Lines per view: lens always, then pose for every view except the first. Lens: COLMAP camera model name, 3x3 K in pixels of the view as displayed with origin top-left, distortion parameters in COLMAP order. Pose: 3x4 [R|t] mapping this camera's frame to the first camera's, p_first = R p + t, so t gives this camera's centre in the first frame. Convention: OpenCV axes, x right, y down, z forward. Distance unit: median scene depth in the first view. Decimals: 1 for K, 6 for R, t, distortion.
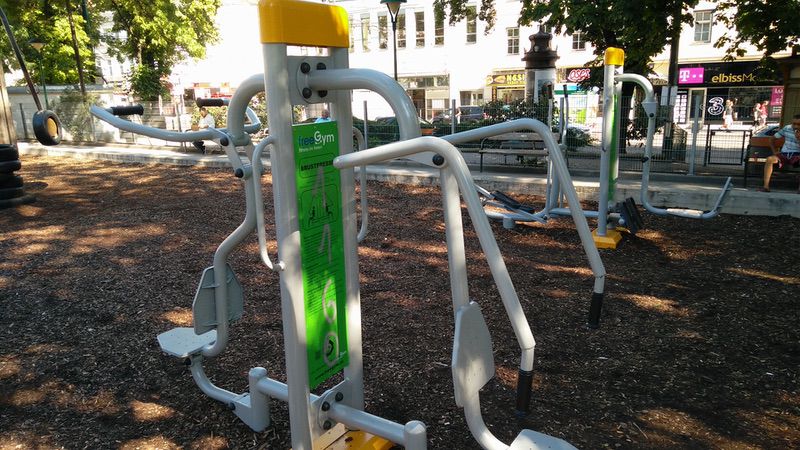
lens RADIAL K [[594.0, 0, 399.3], [0, 594.0, 228.3], [0, 0, 1]] dist [0.037323, -0.045622]
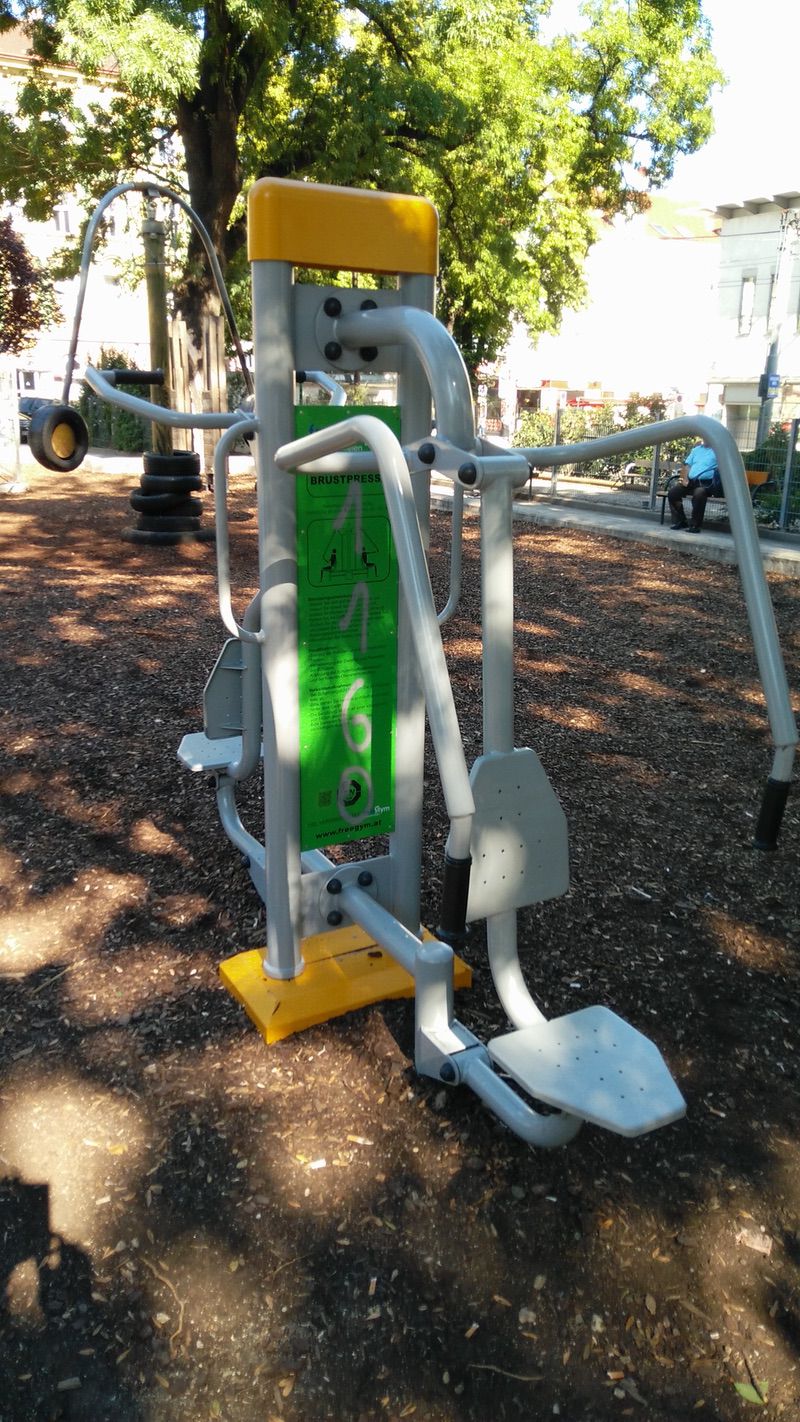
lens RADIAL K [[1055.9, 0, 395.9], [0, 1055.9, 703.4], [0, 0, 1]] dist [0.037323, -0.045622]
pose [[0.891413, 0.168503, -0.420701, 0.159567], [-0.146403, 0.985605, 0.084553, 0.007563], [0.428893, -0.013780, 0.903250, 0.030124]]
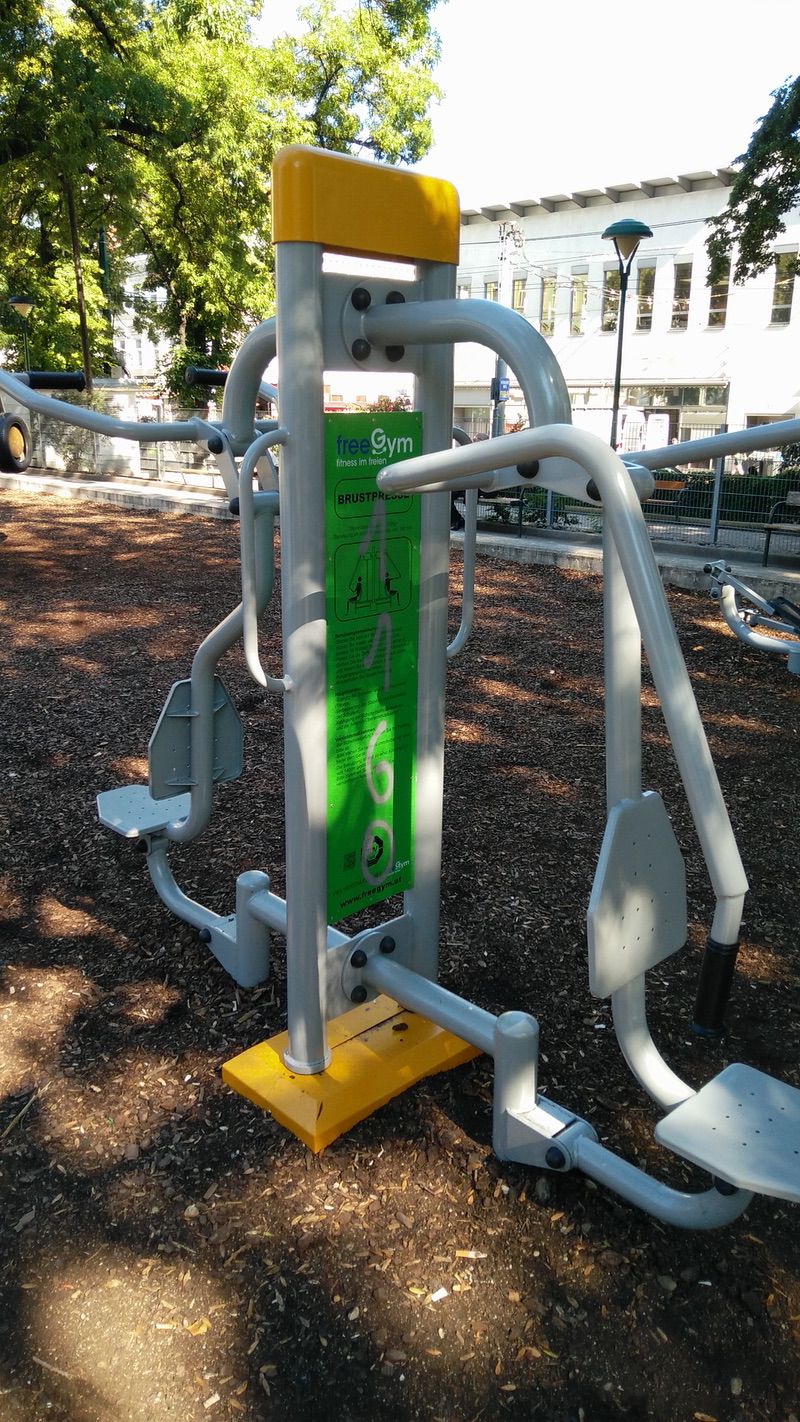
lens RADIAL K [[1055.9, 0, 396.1], [0, 1055.9, 704.7], [0, 0, 1]] dist [0.037323, -0.045622]
pose [[0.976498, 0.095732, -0.193097, 0.031360], [-0.086901, 0.994768, 0.053716, 0.009416], [0.197229, -0.035673, 0.979708, 0.043083]]
